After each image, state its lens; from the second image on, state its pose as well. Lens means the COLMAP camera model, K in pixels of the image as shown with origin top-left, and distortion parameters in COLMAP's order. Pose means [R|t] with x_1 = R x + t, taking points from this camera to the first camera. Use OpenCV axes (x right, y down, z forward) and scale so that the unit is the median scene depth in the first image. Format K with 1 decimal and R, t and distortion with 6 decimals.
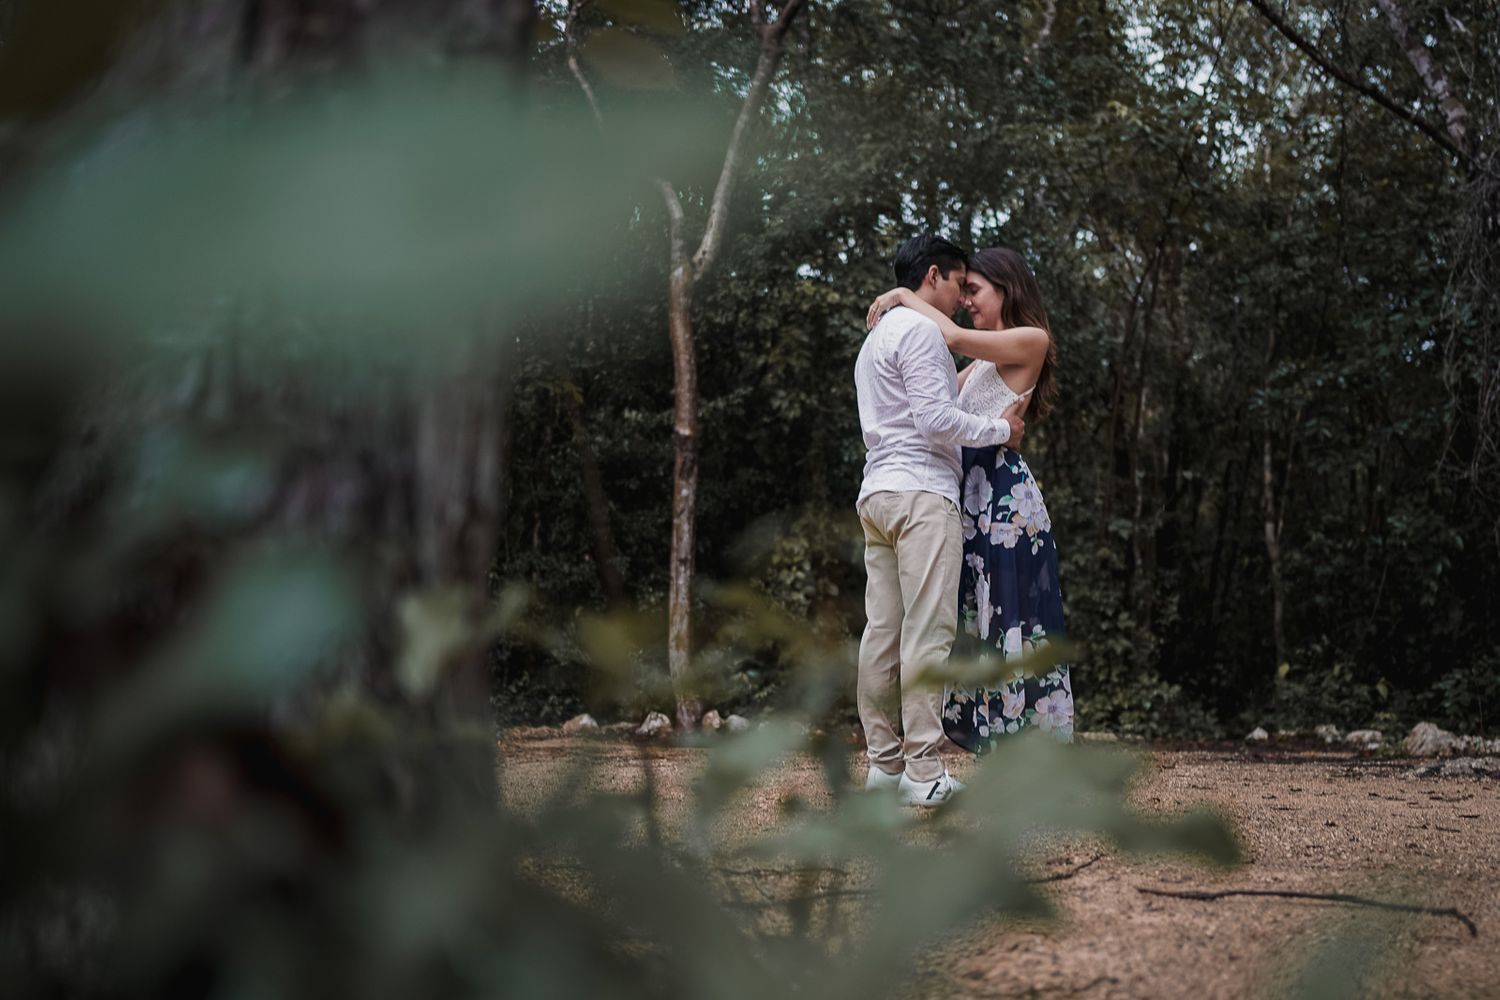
lens RADIAL K [[1563.3, 0, 685.6], [0, 1563.3, 538.5], [0, 0, 1]] dist [0.003544, -0.002837]
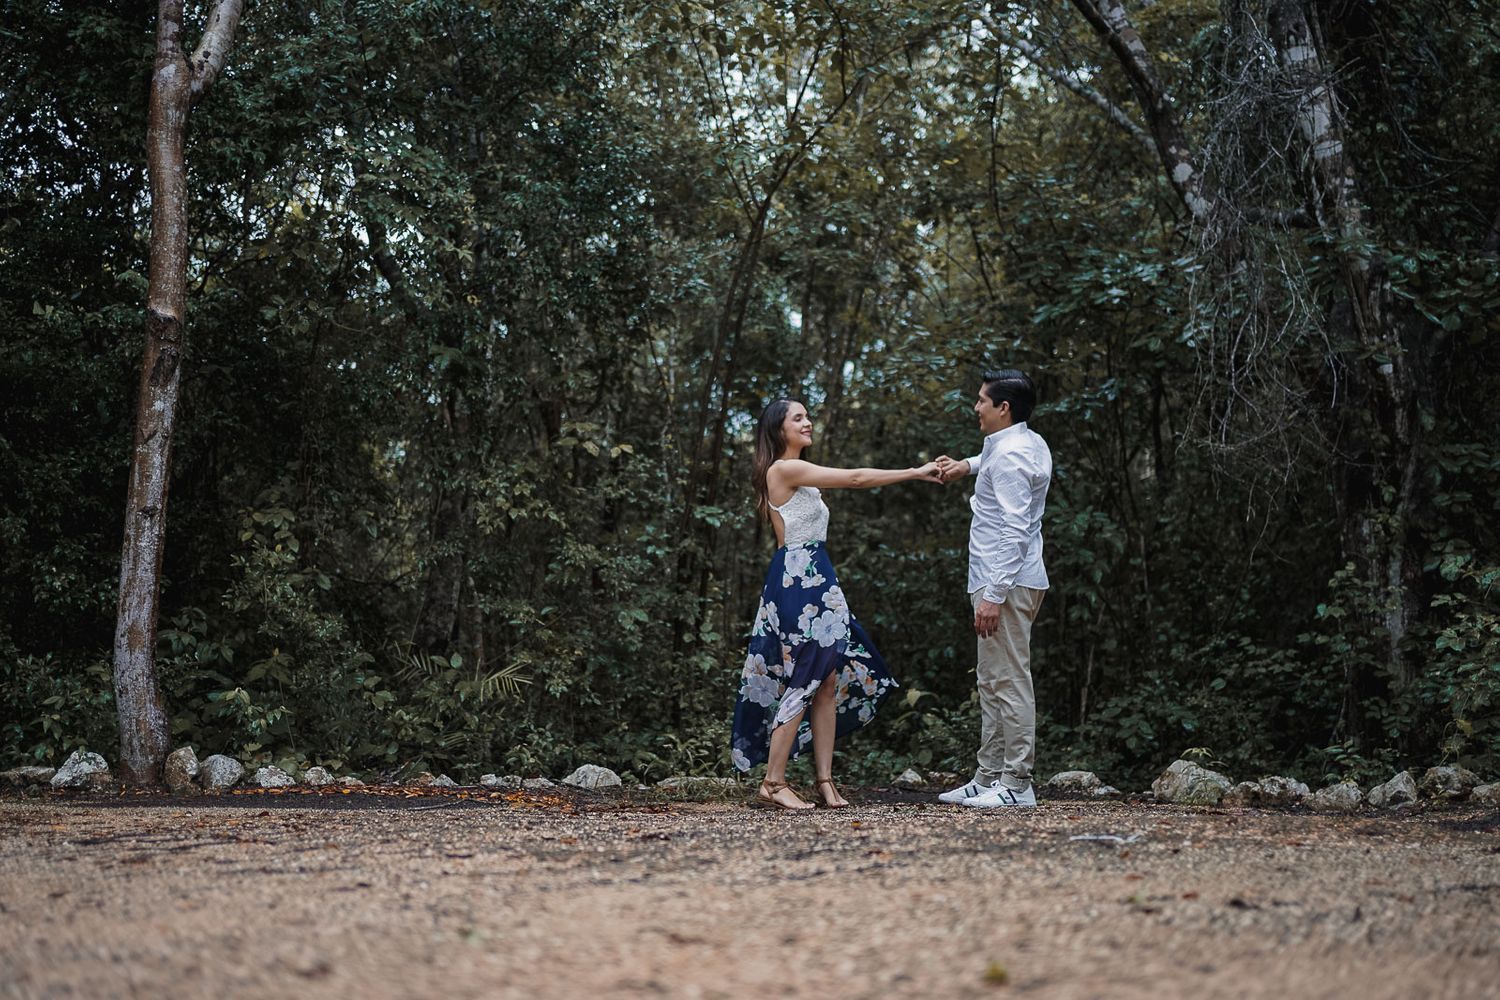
lens RADIAL K [[1560.0, 0, 712.5], [0, 1560.0, 493.9], [0, 0, 1]] dist [-0.011389, 0.027936]
pose [[0.907598, 0.065300, 0.414730, -0.057122], [-0.043096, 0.997103, -0.062684, 0.037055], [-0.417622, 0.039018, 0.907783, 0.322538]]
